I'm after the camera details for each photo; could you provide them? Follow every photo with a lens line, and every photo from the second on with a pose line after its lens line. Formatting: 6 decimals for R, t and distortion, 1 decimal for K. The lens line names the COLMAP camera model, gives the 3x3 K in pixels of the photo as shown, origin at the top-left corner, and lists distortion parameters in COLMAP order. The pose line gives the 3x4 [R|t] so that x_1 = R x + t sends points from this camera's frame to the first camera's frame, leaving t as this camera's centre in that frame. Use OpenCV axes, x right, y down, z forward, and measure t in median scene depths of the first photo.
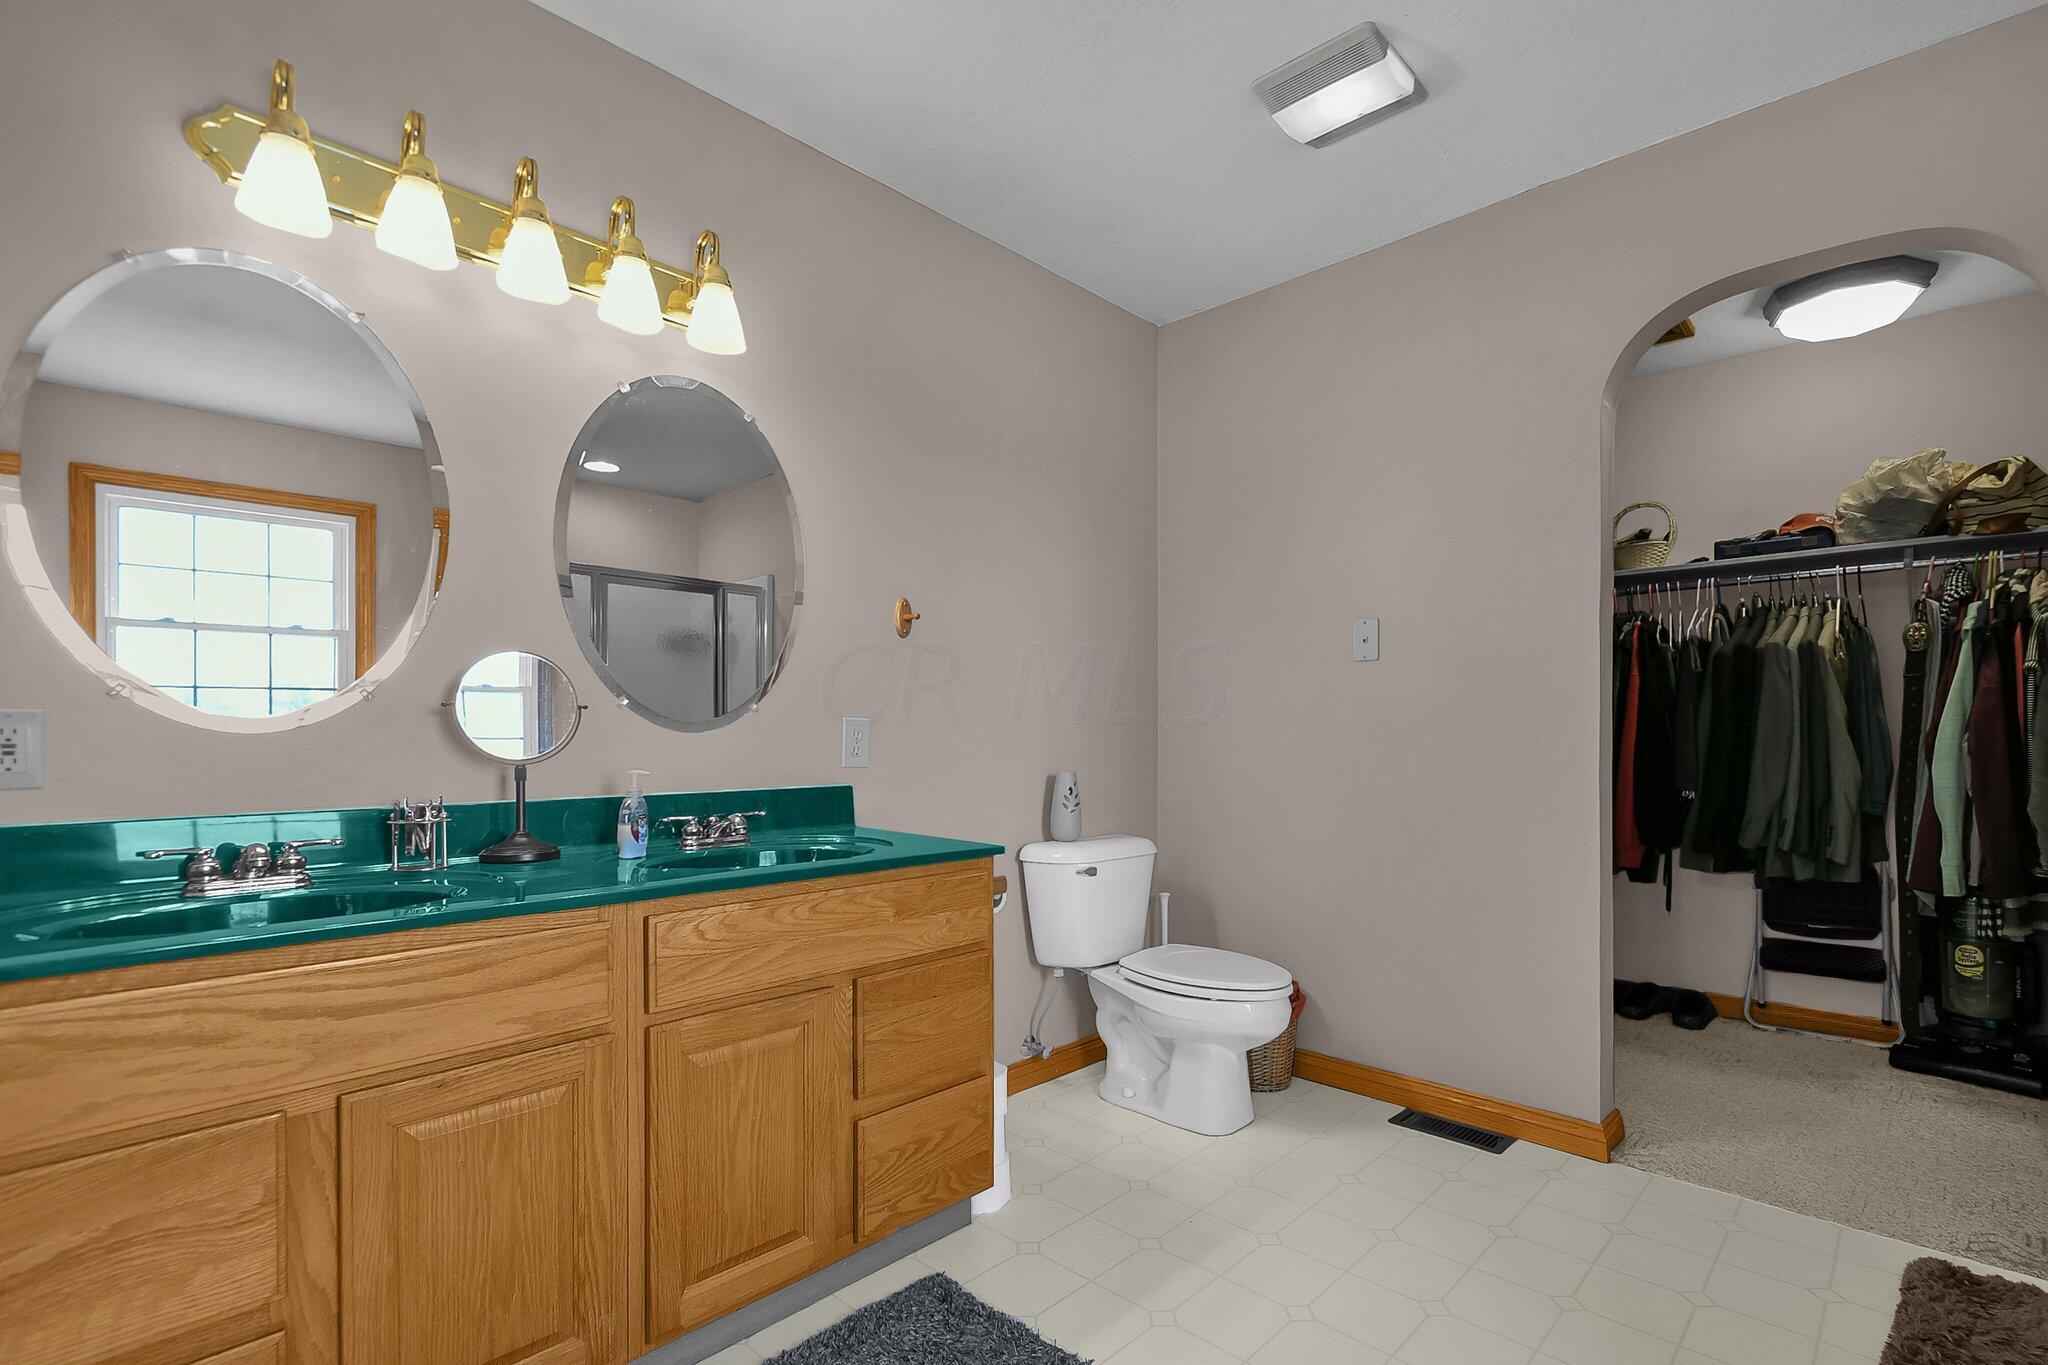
lens RADIAL K [[941.9, 0, 1024.2], [0, 941.9, 697.0], [0, 0, 1]] dist [-0.013359, 0.003556]
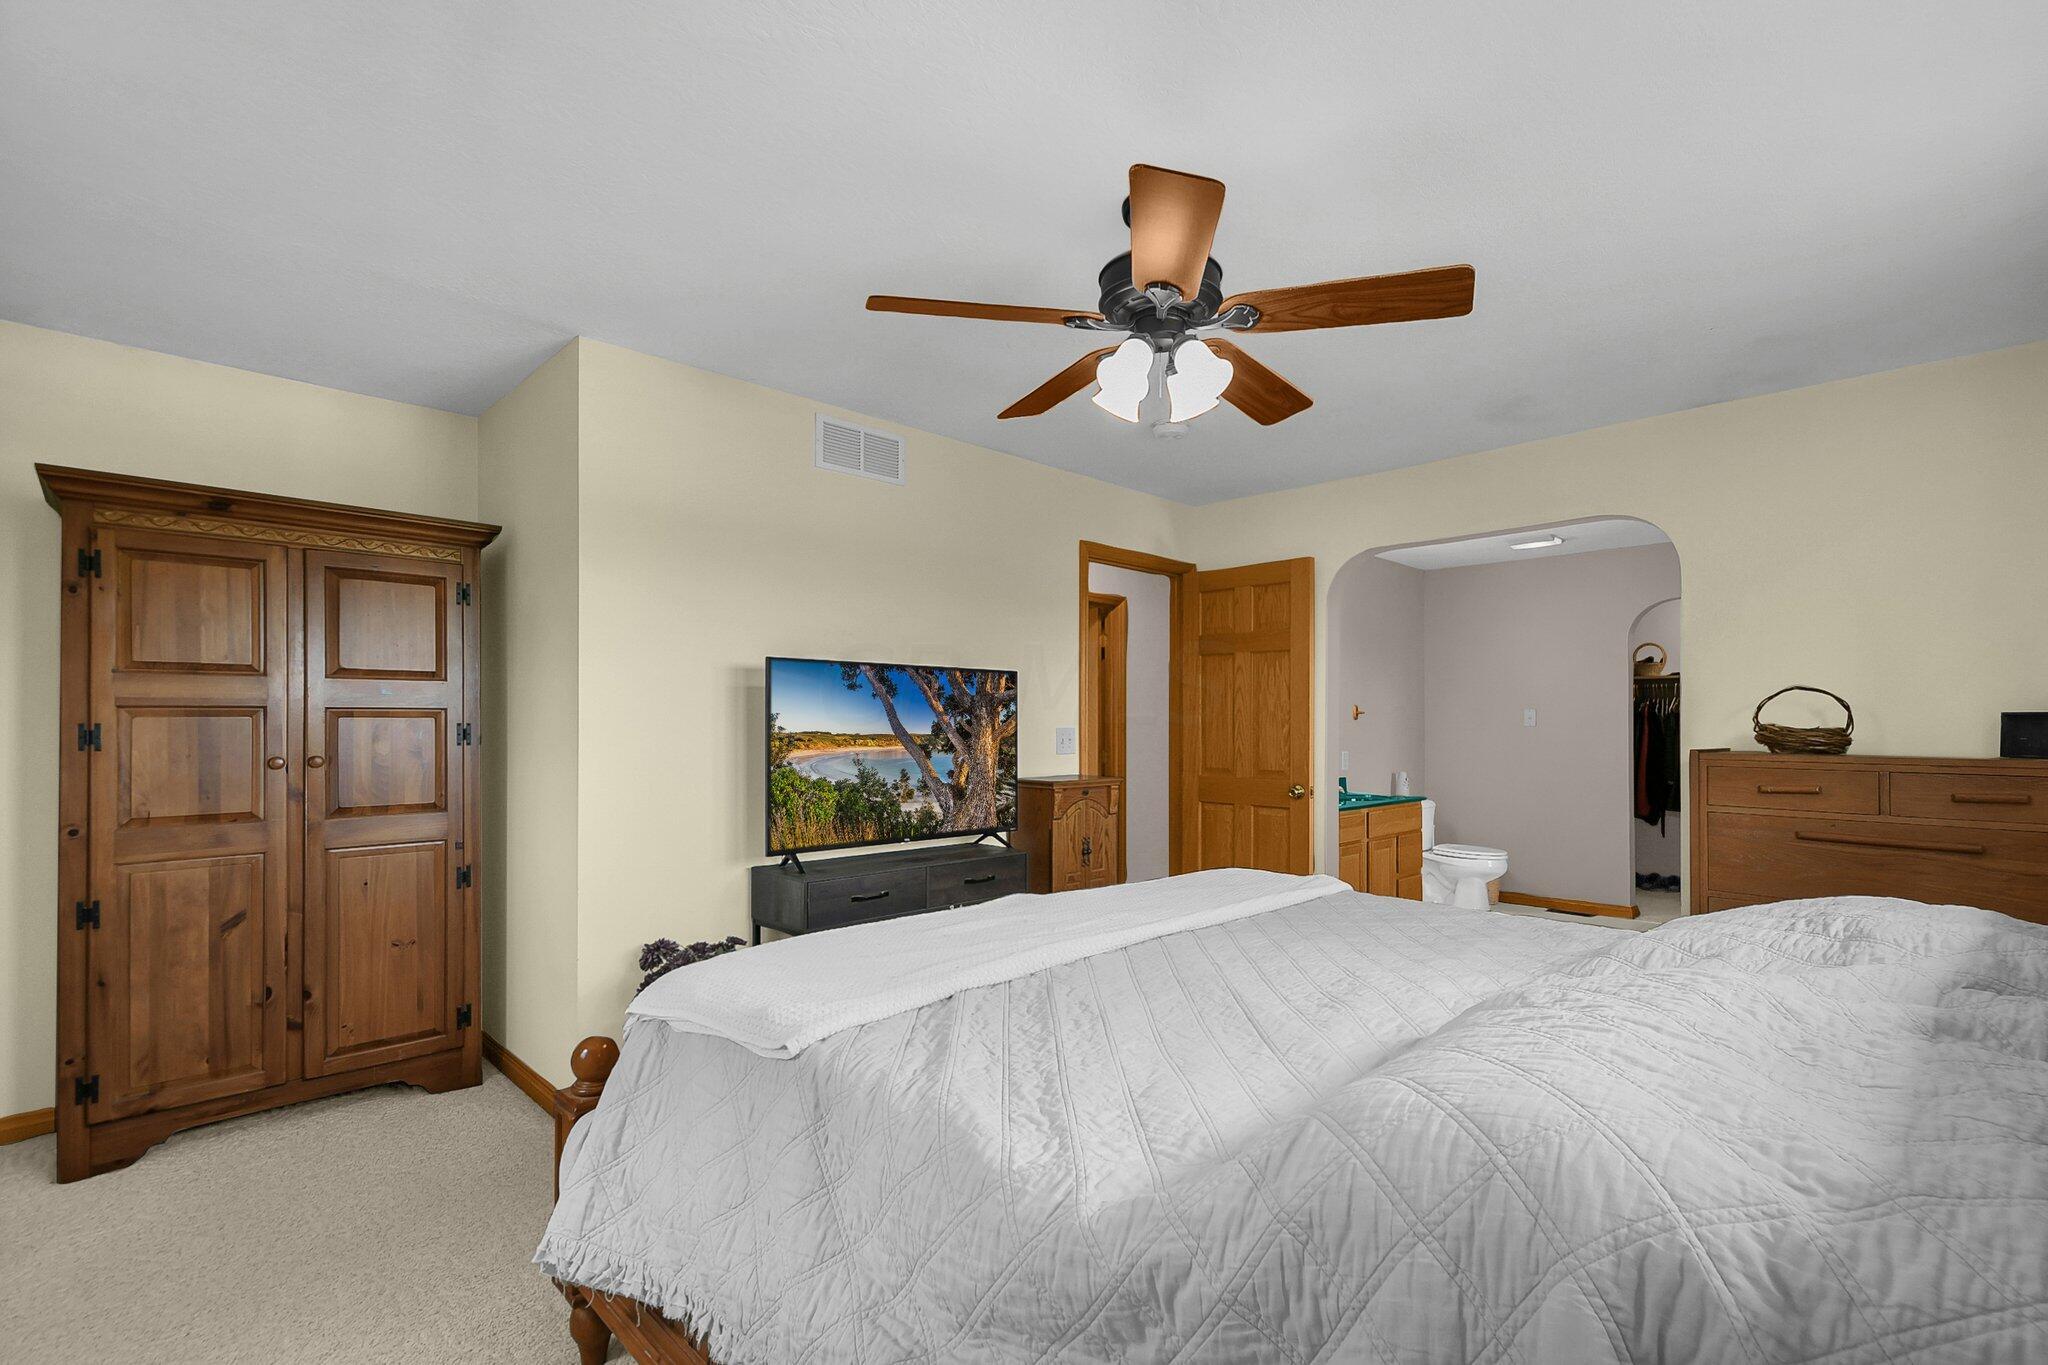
lens RADIAL K [[941.9, 0, 1023.2], [0, 941.9, 693.0], [0, 0, 1]] dist [-0.013359, 0.003556]
pose [[0.999735, -0.001661, -0.022964, -0.724919], [0.001563, 0.999990, -0.004260, -0.095415], [0.022971, 0.004223, 0.999727, -1.179414]]
